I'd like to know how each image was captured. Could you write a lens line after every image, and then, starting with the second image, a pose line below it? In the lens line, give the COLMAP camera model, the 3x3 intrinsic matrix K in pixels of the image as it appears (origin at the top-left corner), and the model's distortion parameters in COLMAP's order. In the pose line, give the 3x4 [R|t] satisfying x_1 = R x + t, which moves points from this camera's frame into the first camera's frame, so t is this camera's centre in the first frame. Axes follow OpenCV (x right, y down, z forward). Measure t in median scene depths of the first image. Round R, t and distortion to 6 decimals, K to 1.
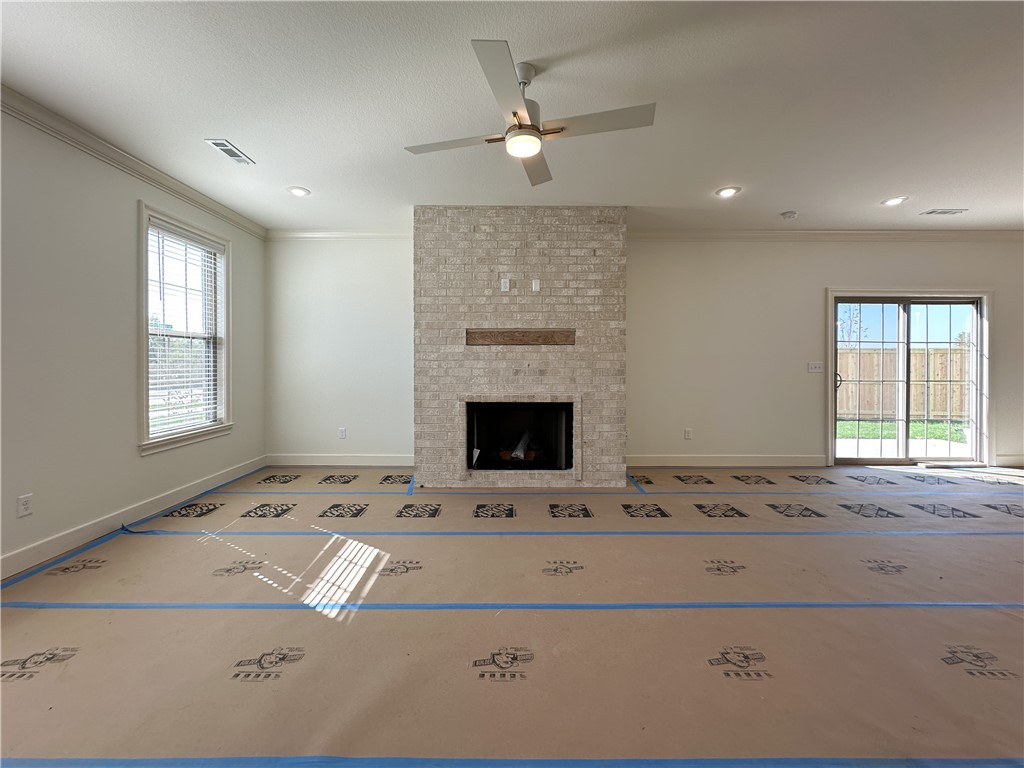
lens RADIAL K [[415.3, 0, 520.5], [0, 415.3, 364.9], [0, 0, 1]] dist [-0.002045, 0.000430]
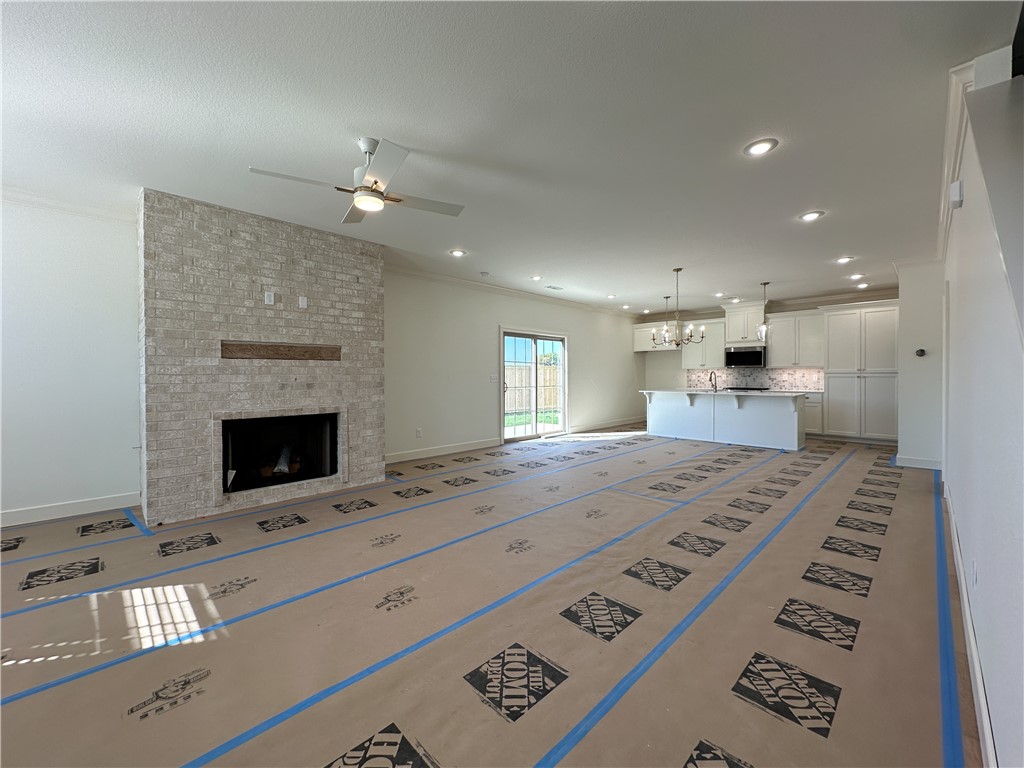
lens RADIAL K [[415.3, 0, 513.7], [0, 415.3, 377.2], [0, 0, 1]] dist [-0.002045, 0.000430]
pose [[0.708953, -0.006738, 0.705224, -0.321224], [0.007219, 0.999971, 0.002297, -0.002876], [-0.705219, 0.003463, 0.708981, -0.105711]]
